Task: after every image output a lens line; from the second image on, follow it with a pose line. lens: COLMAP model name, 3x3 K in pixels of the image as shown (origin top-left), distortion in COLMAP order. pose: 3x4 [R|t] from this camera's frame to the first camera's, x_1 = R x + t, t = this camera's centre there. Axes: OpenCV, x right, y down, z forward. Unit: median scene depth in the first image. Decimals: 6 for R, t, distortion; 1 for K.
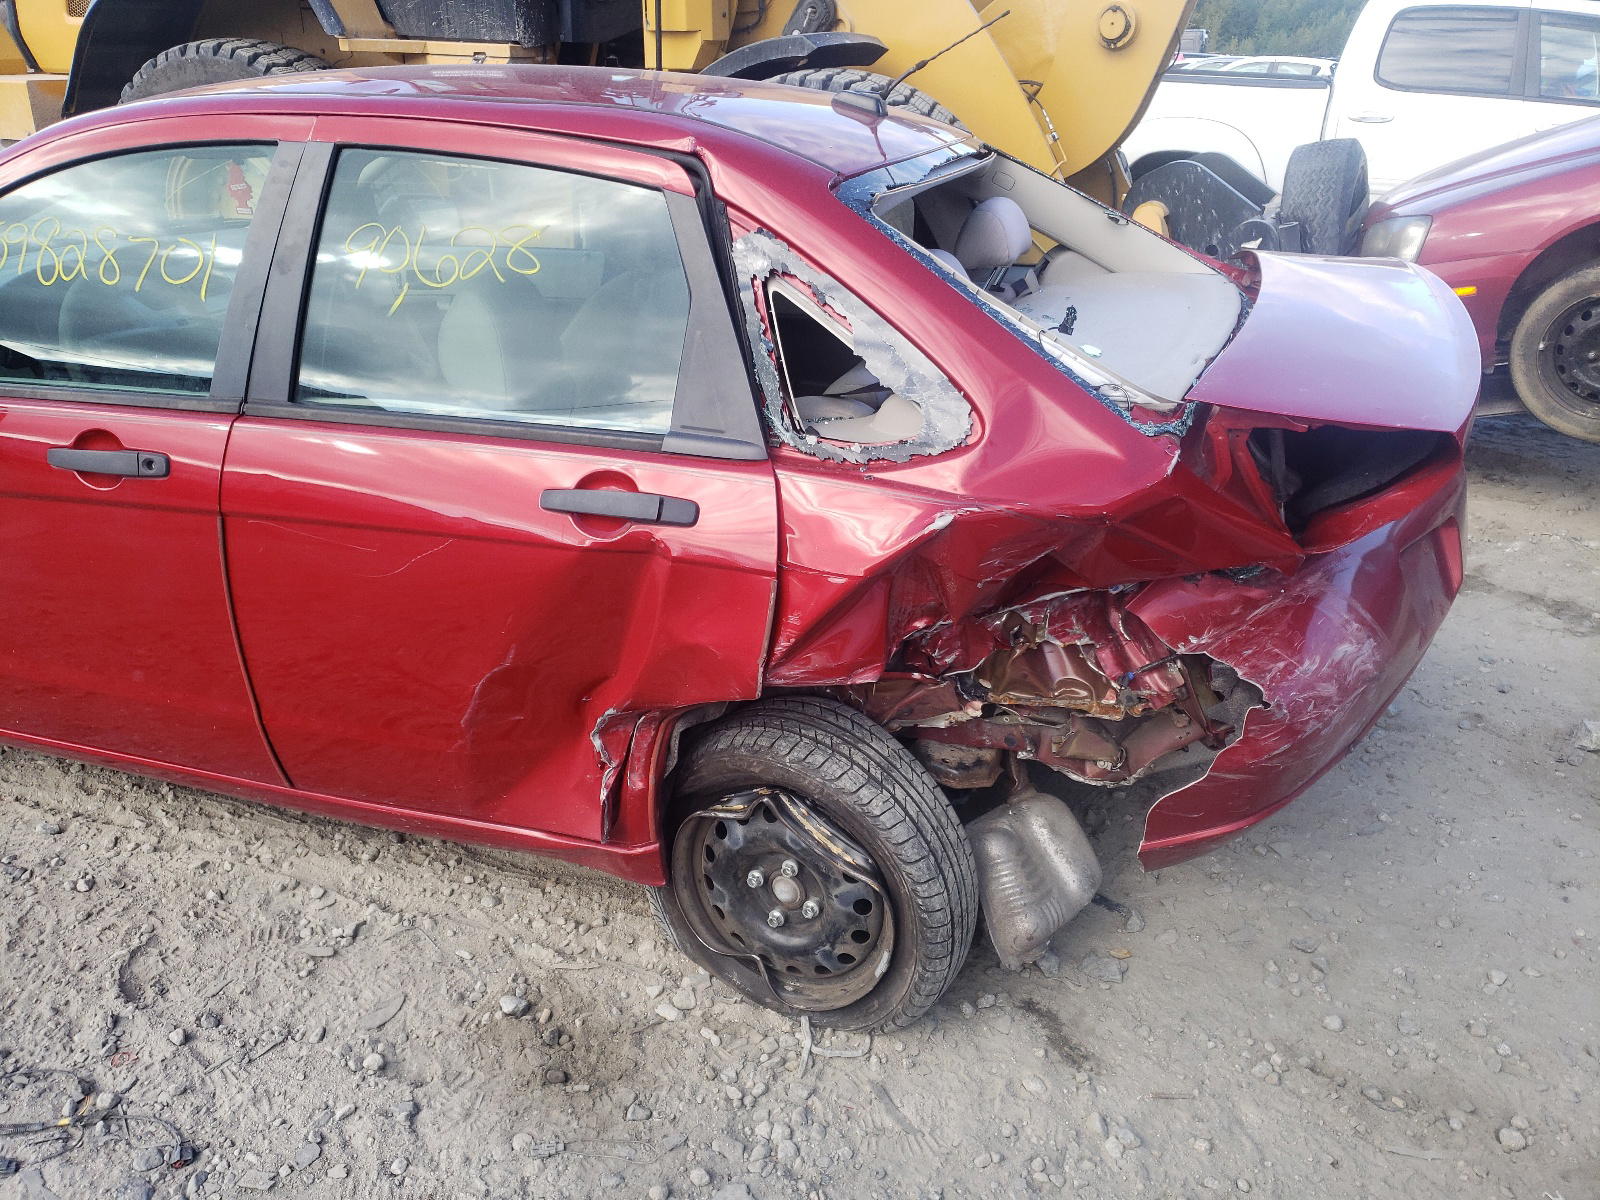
lens RADIAL K [[1278.6, 0, 800.0], [0, 1278.6, 594.0], [0, 0, 1]] dist [0.011399, -0.001113]
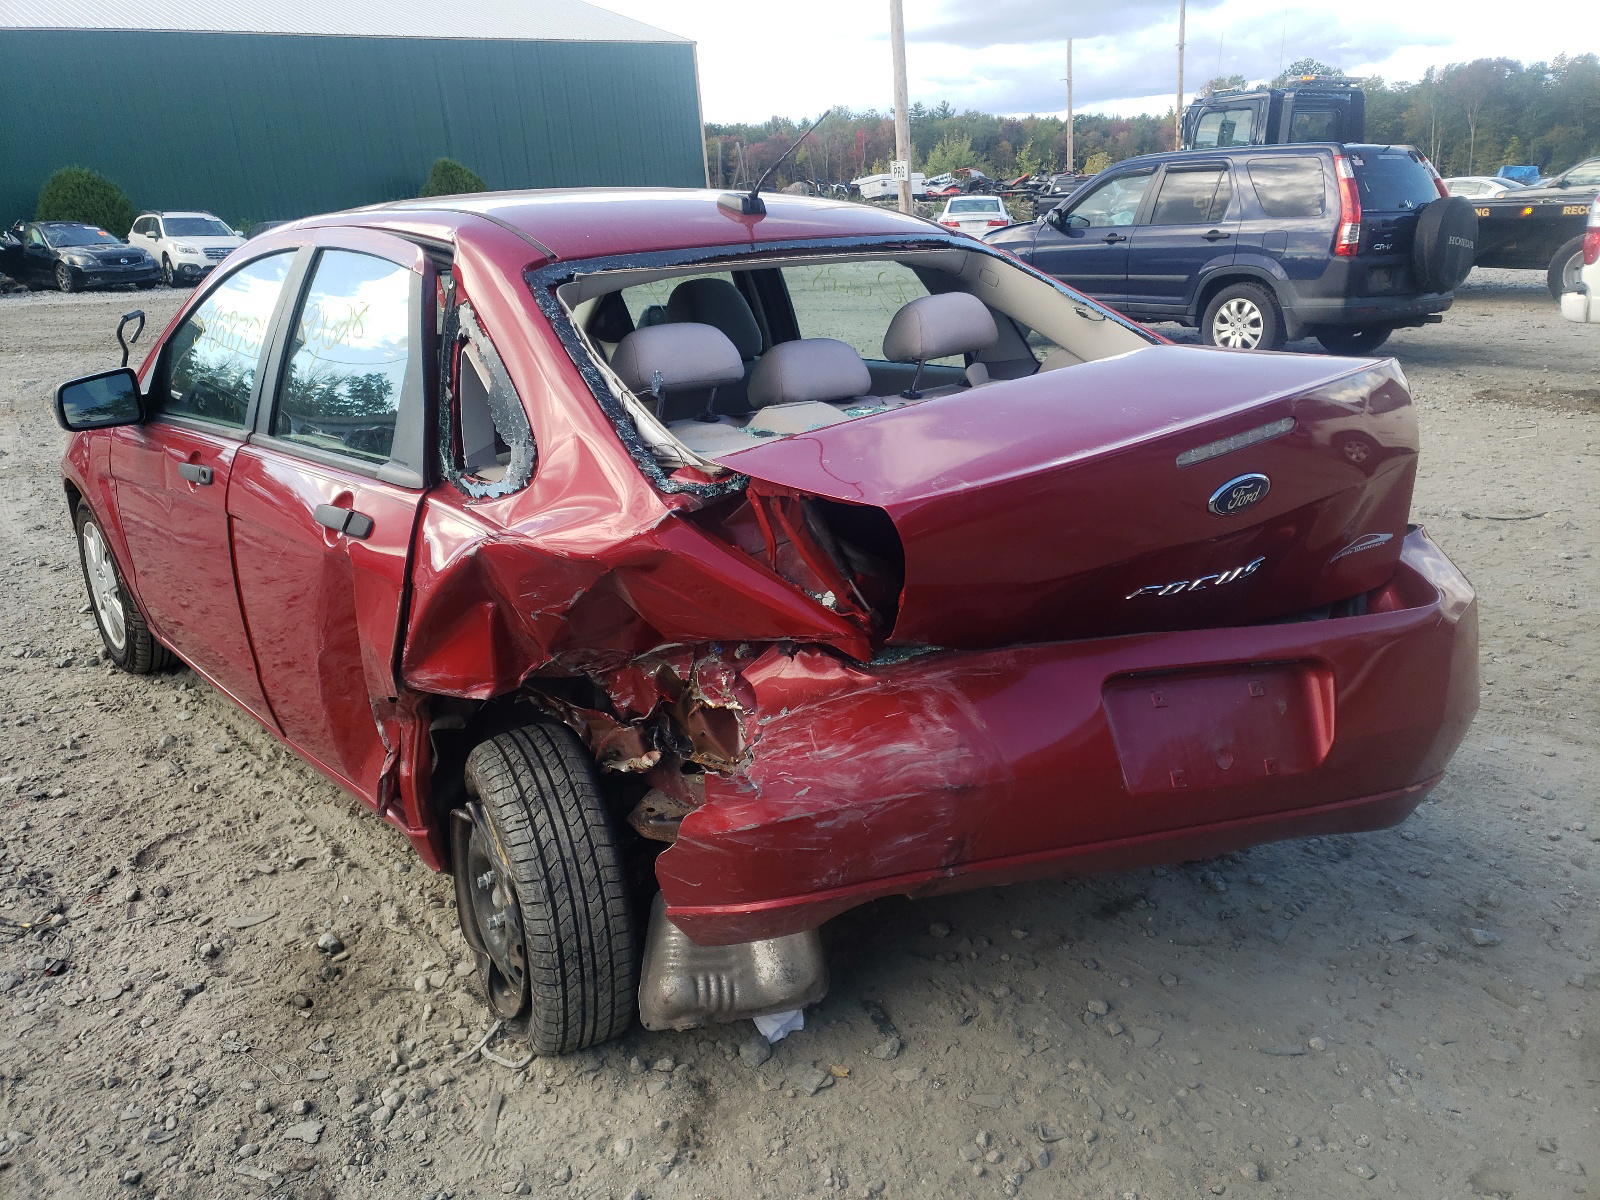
lens RADIAL K [[1215.8, 0, 800.8], [0, 1215.8, 605.2], [0, 0, 1]] dist [0.002388, 0.007888]
pose [[0.851323, 0.108595, -0.513280, 0.741245], [-0.157454, 0.986129, -0.052517, 0.001685], [0.500457, 0.125527, 0.856613, 0.220826]]
